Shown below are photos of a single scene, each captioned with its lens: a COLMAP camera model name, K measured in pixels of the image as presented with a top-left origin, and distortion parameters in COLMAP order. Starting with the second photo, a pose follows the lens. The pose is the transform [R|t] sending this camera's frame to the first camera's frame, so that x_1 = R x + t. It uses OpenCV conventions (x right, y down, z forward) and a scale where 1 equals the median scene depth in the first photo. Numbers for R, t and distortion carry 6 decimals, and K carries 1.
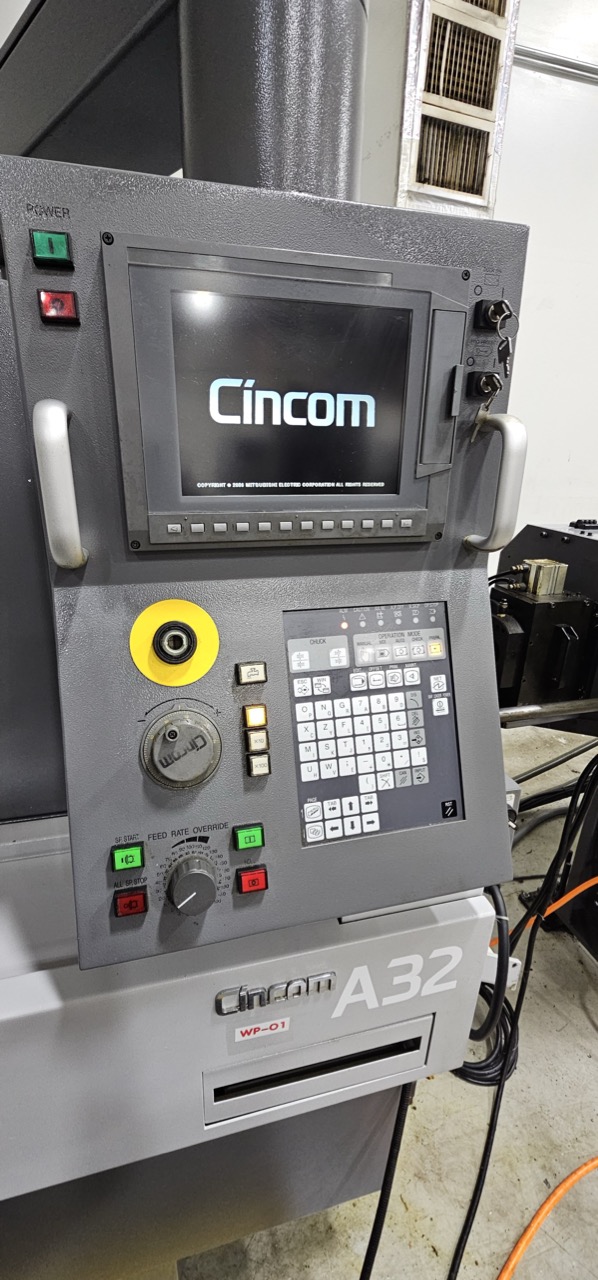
lens RADIAL K [[523.0, 0, 299.0], [0, 523.0, 640.0], [0, 0, 1]] dist [0.000485, 0.000276]
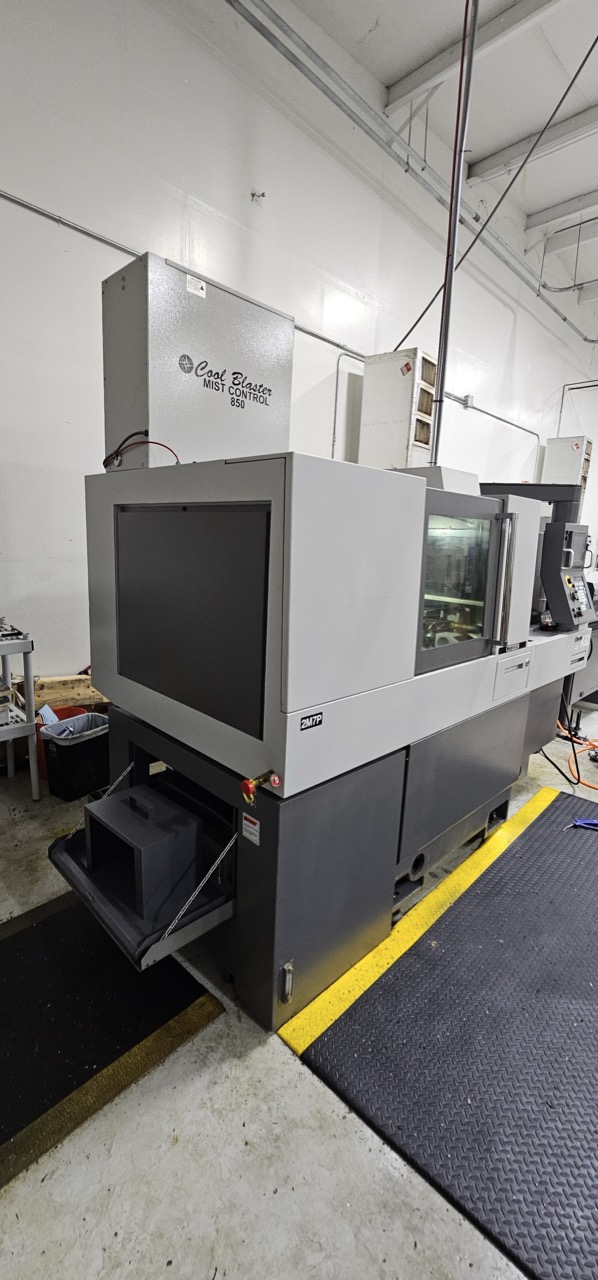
lens RADIAL K [[521.7, 0, 299.0], [0, 521.7, 640.0], [0, 0, 1]] dist [-0.000486, -0.000131]
pose [[0.867372, -0.086223, 0.490135, -1.590155], [0.155082, 0.982666, -0.101575, 0.215046], [-0.472880, 0.164115, 0.865708, -0.738407]]
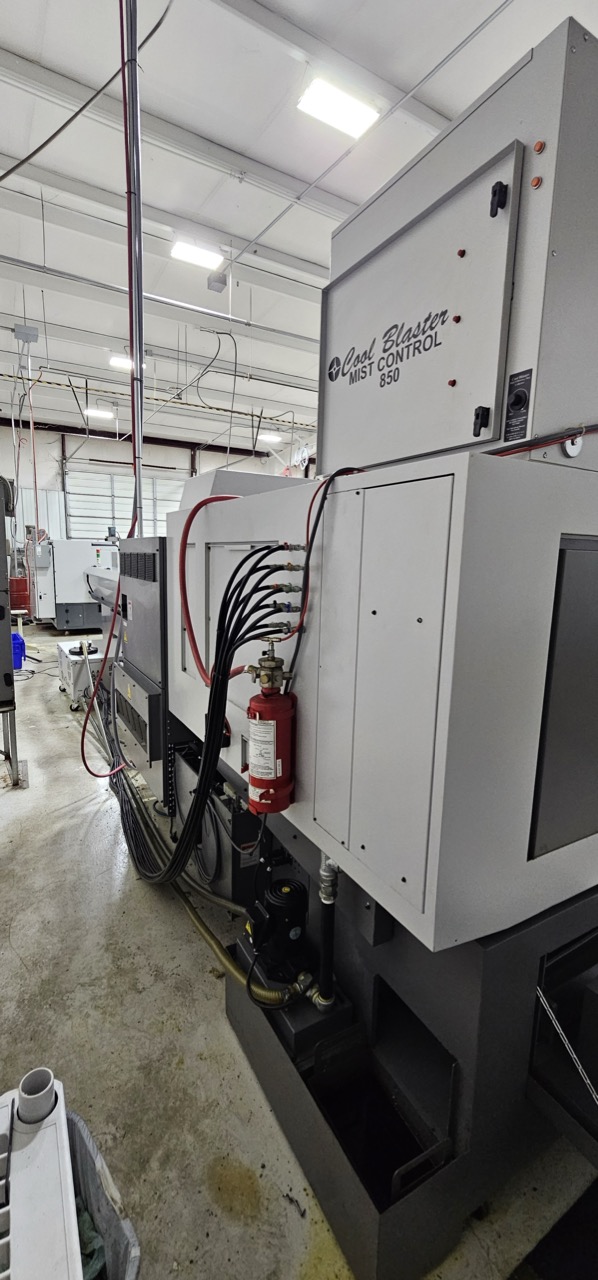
lens RADIAL K [[523.0, 0, 299.0], [0, 523.0, 640.0], [0, 0, 1]] dist [0.000485, 0.000276]
pose [[0.259386, 0.127192, -0.957361, -0.472648], [-0.354197, 0.934745, 0.028222, -0.071199], [0.898478, 0.331774, 0.287511, 0.005050]]
